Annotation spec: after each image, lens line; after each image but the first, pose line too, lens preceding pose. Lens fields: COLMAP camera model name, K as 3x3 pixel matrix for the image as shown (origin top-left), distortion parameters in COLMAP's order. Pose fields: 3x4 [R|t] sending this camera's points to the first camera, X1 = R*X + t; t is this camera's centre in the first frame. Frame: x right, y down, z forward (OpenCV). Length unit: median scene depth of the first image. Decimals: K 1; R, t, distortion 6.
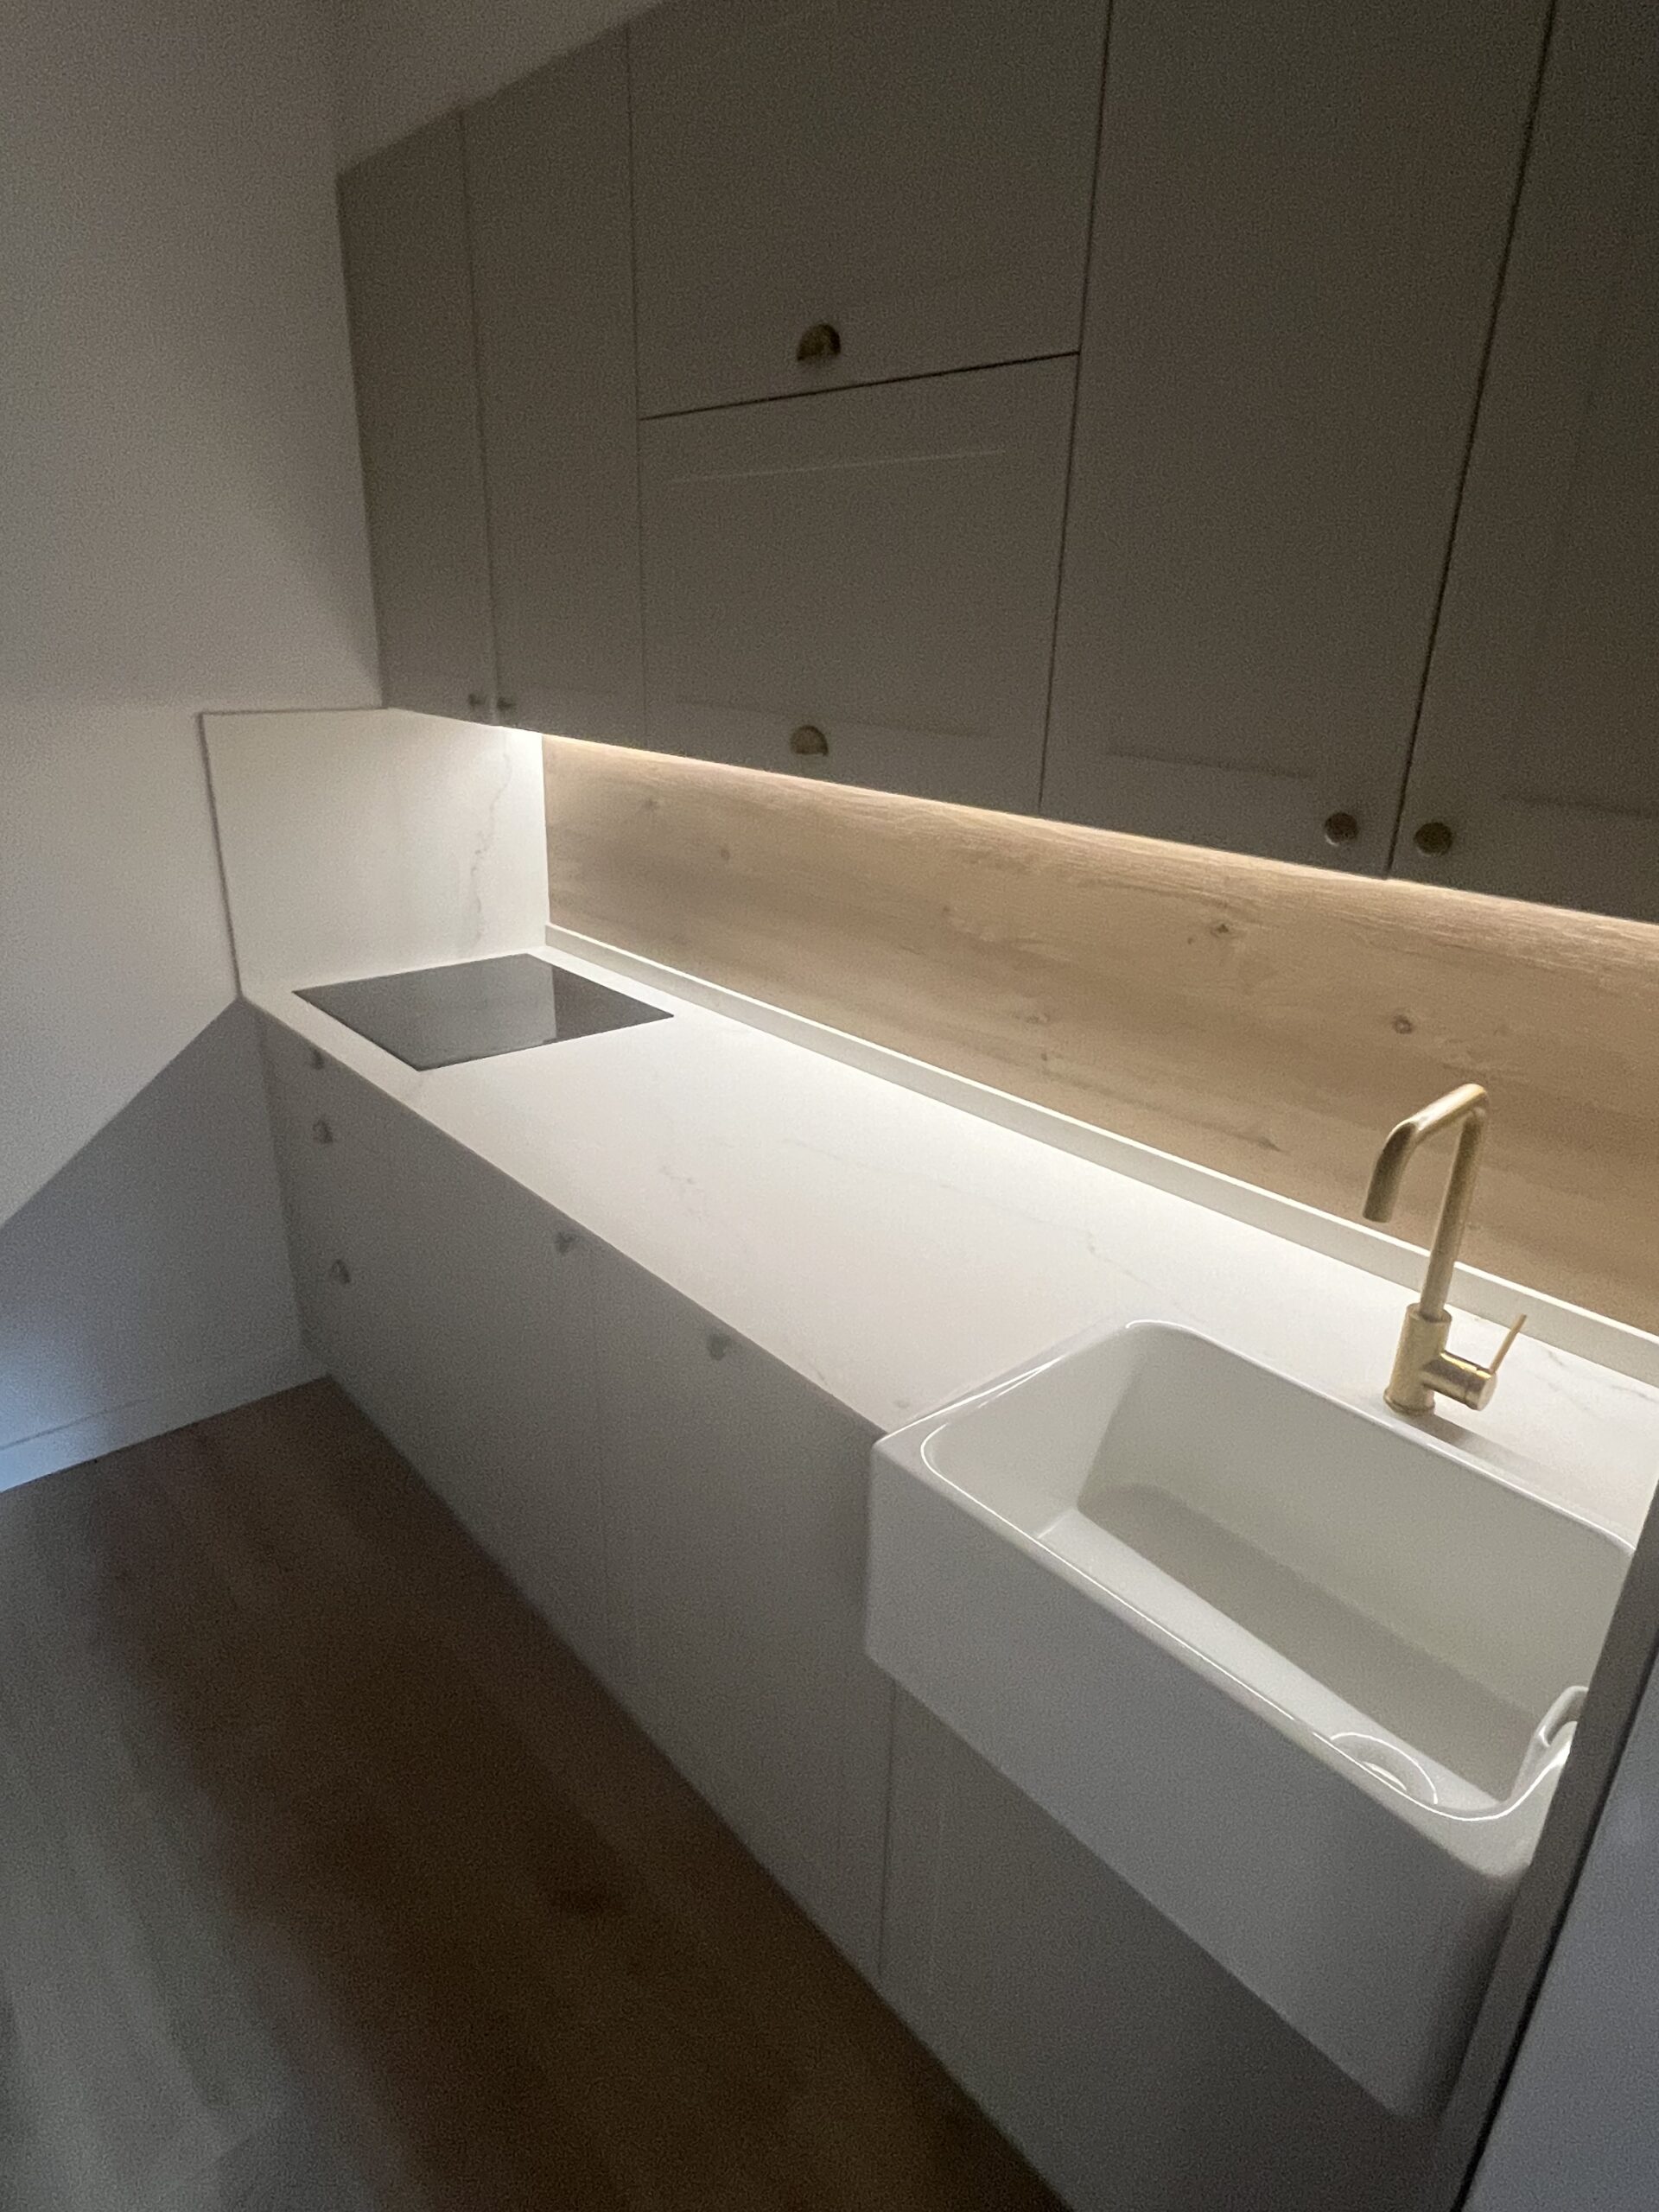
lens RADIAL K [[1264.4, 0, 820.5], [0, 1264.4, 1099.4], [0, 0, 1]] dist [-0.000845, -0.000764]
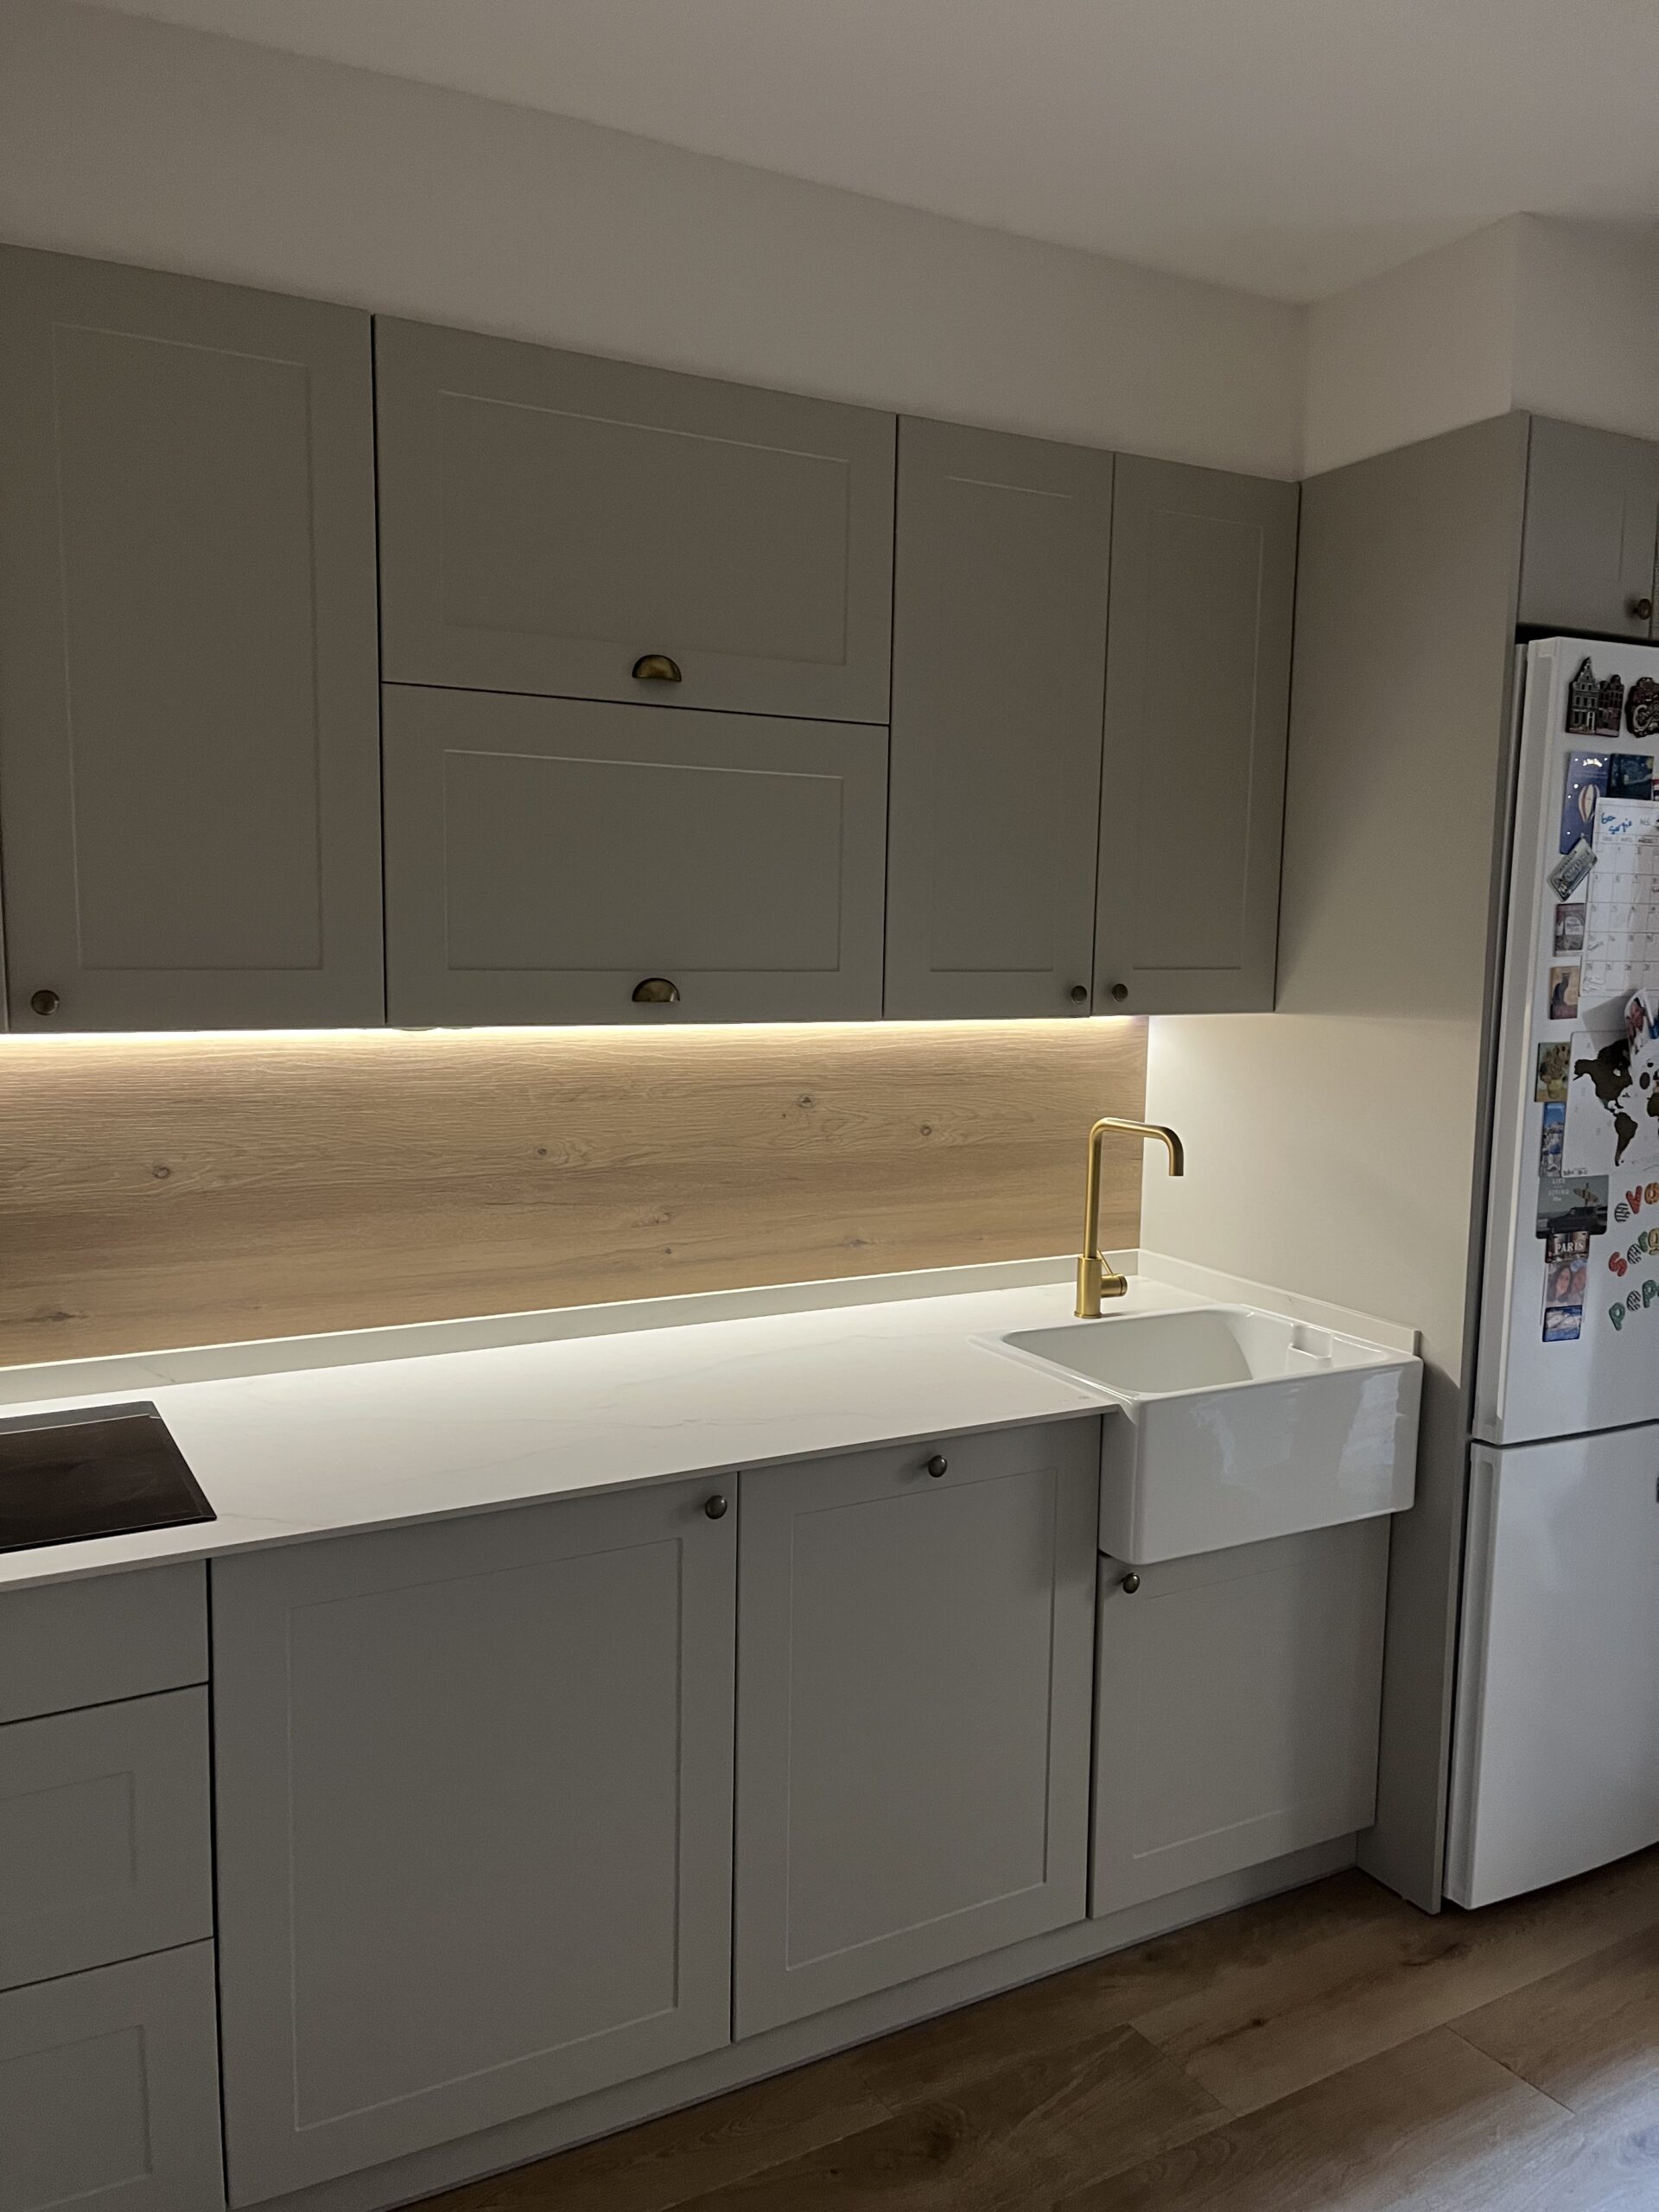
lens RADIAL K [[1674.4, 0, 830.7], [0, 1674.4, 1117.3], [0, 0, 1]] dist [0.005899, -0.007728]
pose [[0.197277, -0.134396, 0.971092, -1.281227], [0.341336, 0.937994, 0.060473, -0.194591], [-0.919006, 0.319539, 0.230919, 0.501425]]
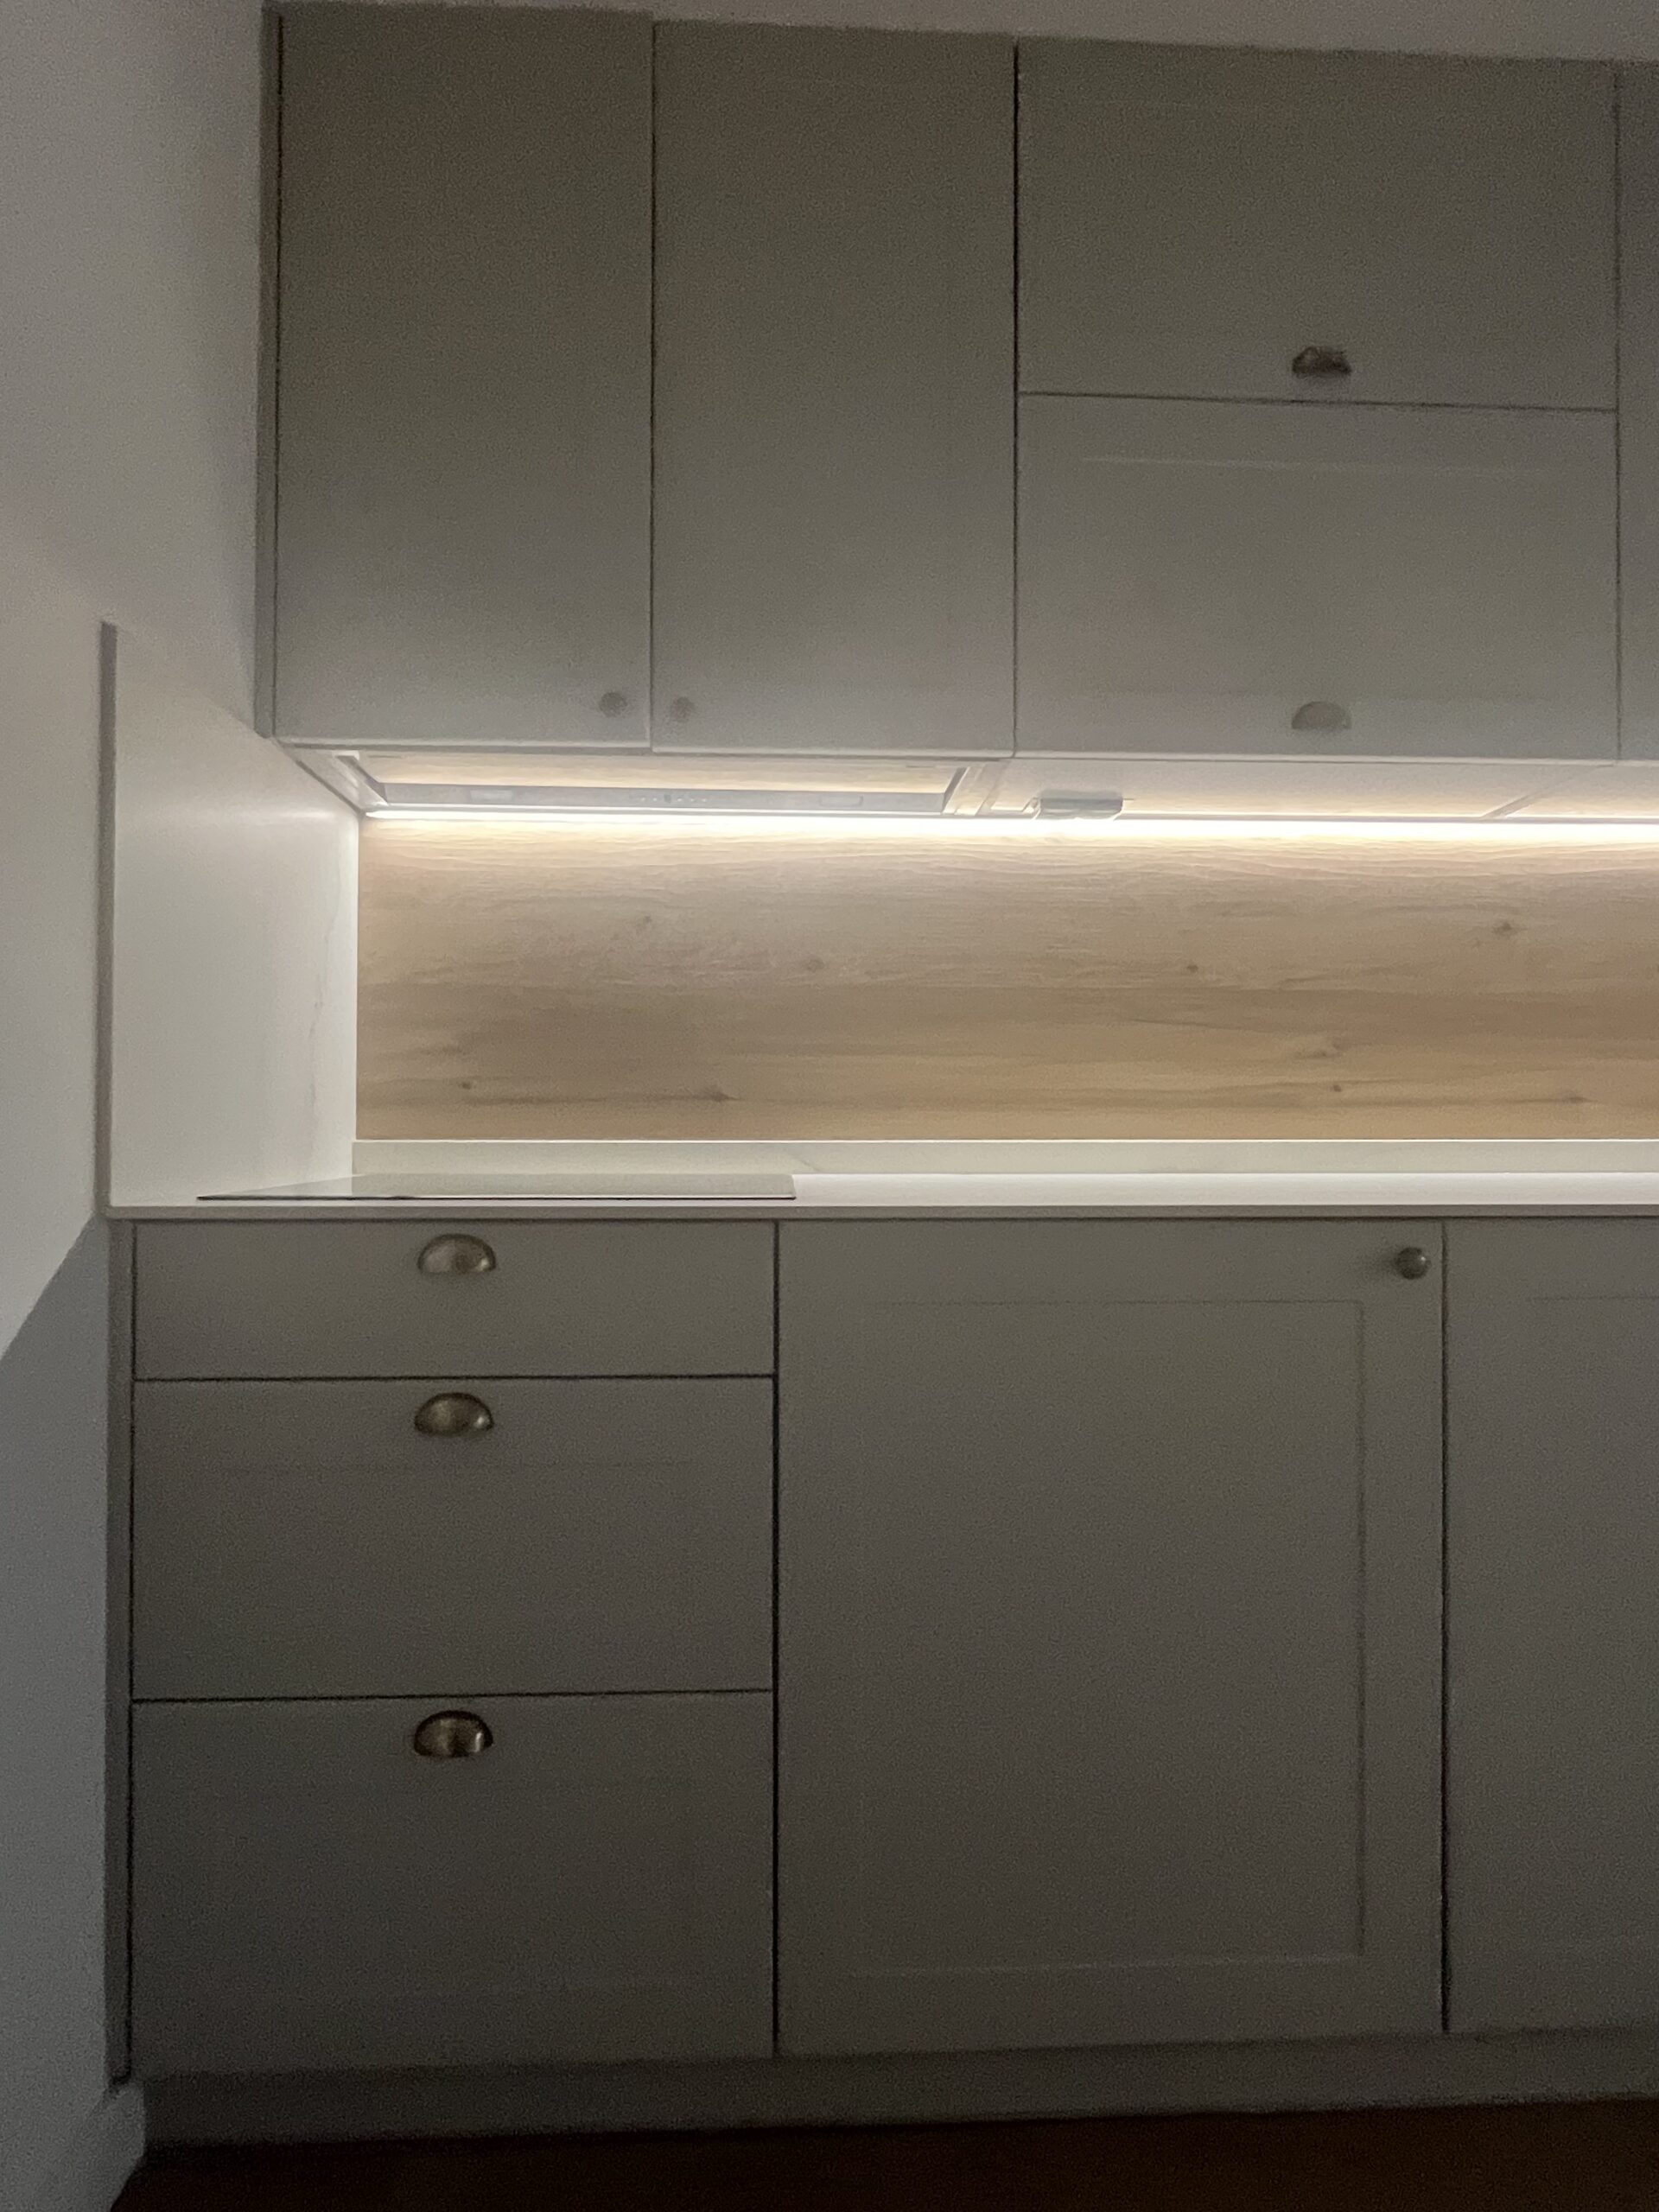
lens RADIAL K [[1264.4, 0, 824.3], [0, 1264.4, 1114.3], [0, 0, 1]] dist [-0.000845, -0.000764]
pose [[0.622676, -0.024115, 0.782108, -0.910398], [0.293345, 0.933822, -0.204755, 0.075755], [-0.725412, 0.356924, 0.588543, 0.736122]]
